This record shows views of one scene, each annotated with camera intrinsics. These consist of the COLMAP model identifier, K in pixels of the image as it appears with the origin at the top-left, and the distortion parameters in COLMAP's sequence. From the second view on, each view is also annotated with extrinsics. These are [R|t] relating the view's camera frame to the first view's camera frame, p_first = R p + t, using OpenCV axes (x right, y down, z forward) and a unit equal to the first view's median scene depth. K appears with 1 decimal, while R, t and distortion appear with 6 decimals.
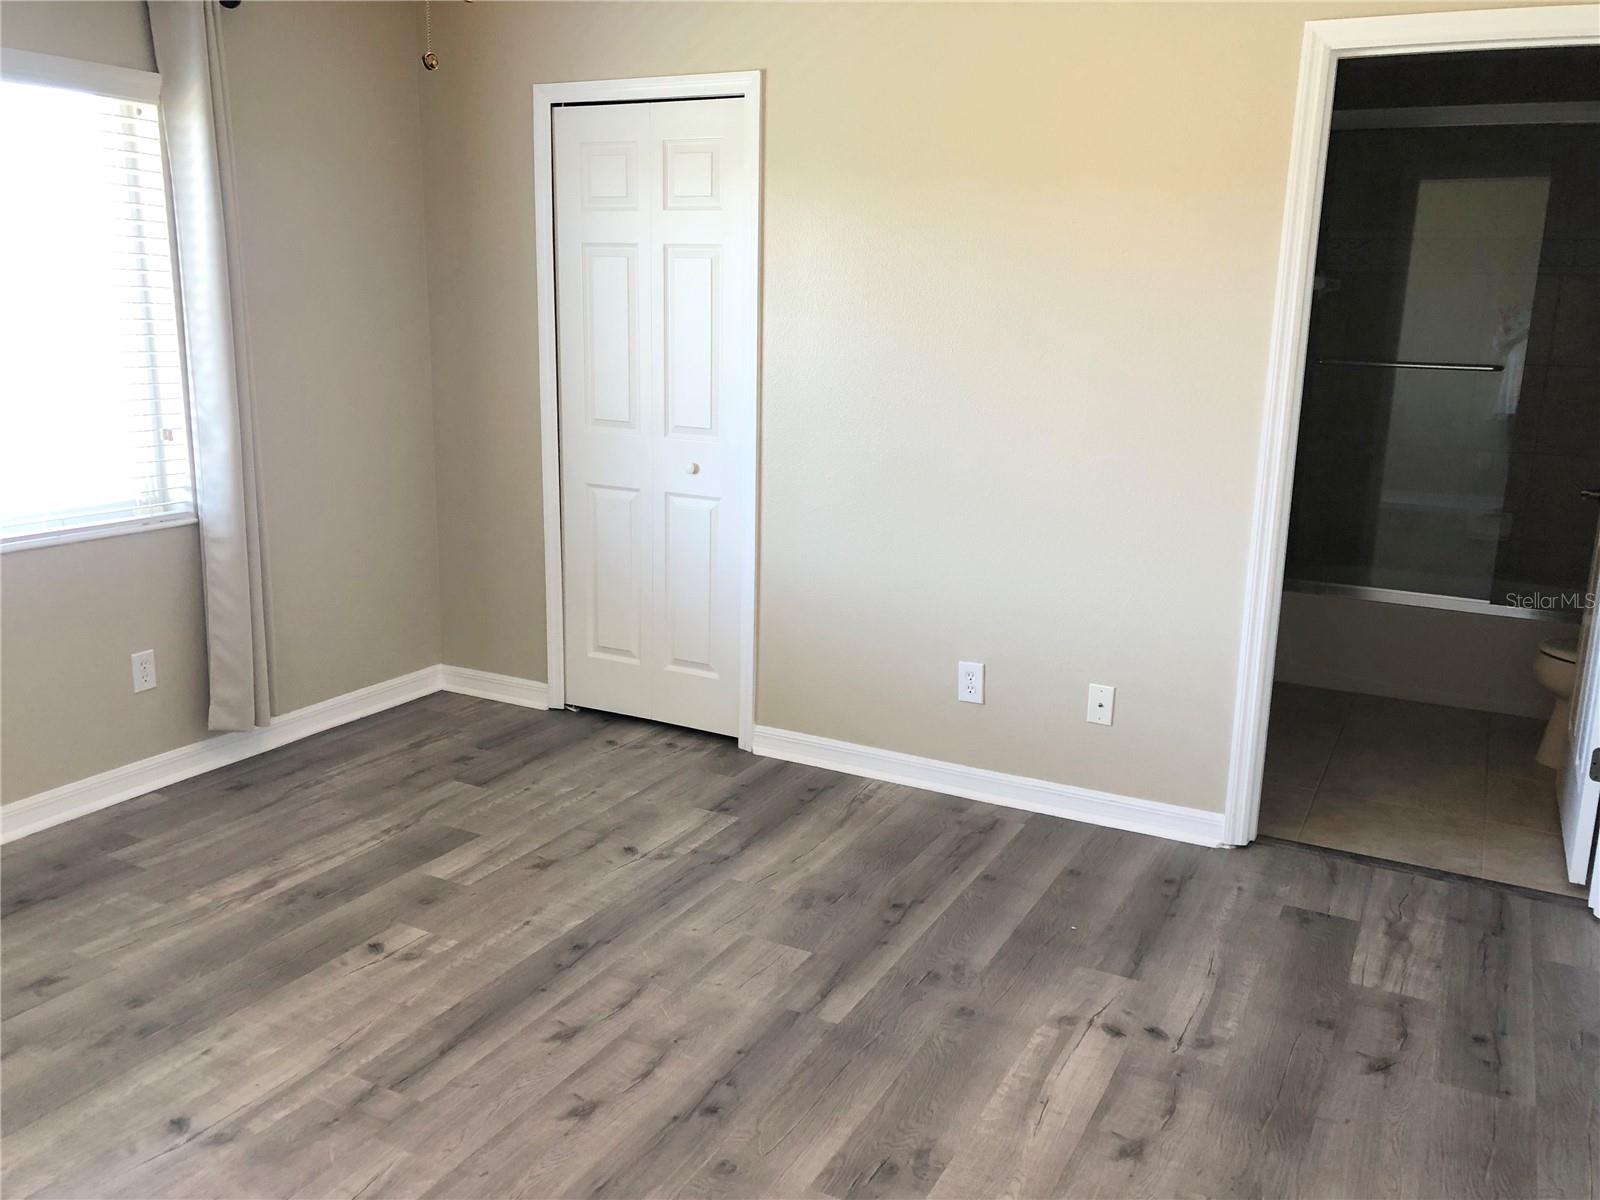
lens RADIAL K [[1336.0, 0, 802.0], [0, 1336.0, 599.6], [0, 0, 1]] dist [0.030672, 0.020319]
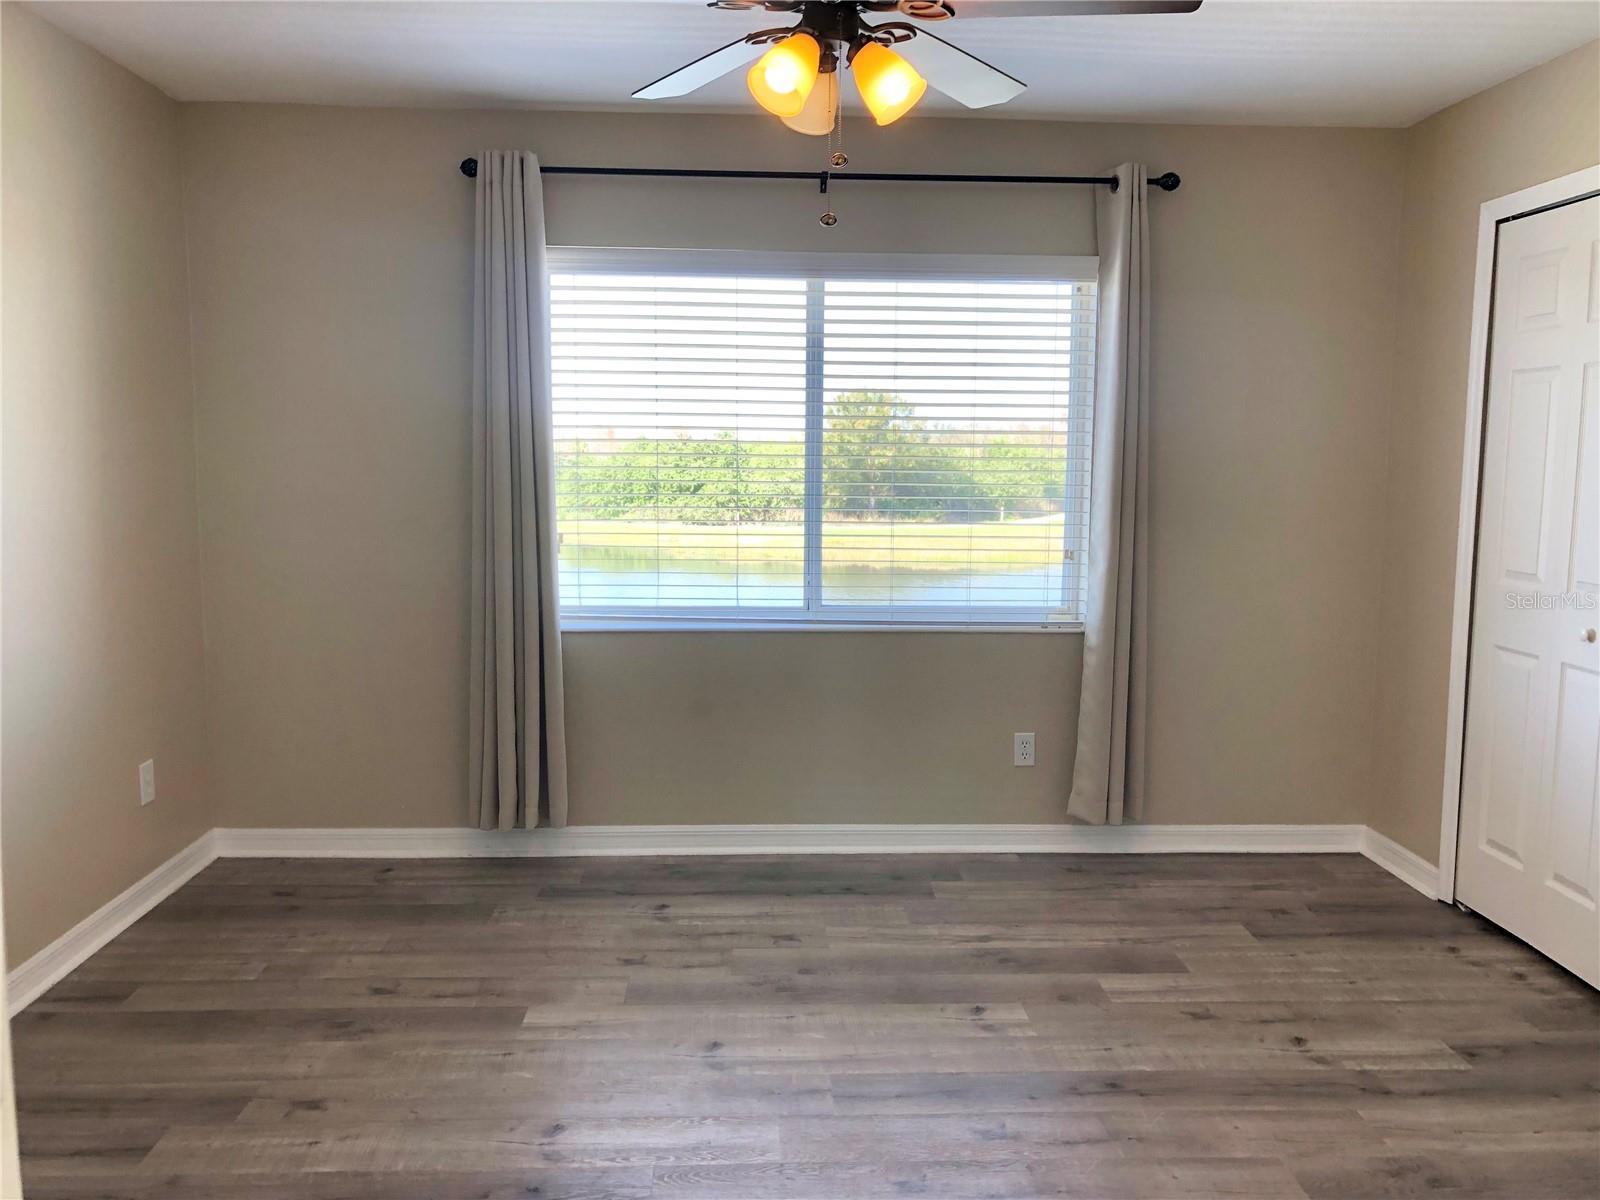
lens RADIAL K [[1336.0, 0, 803.8], [0, 1336.0, 596.1], [0, 0, 1]] dist [0.030672, 0.020319]
pose [[0.508495, 0.079284, -0.857407, 0.413091], [-0.193365, 0.980834, -0.023980, -0.013180], [0.839073, 0.177986, 0.514080, 0.212801]]
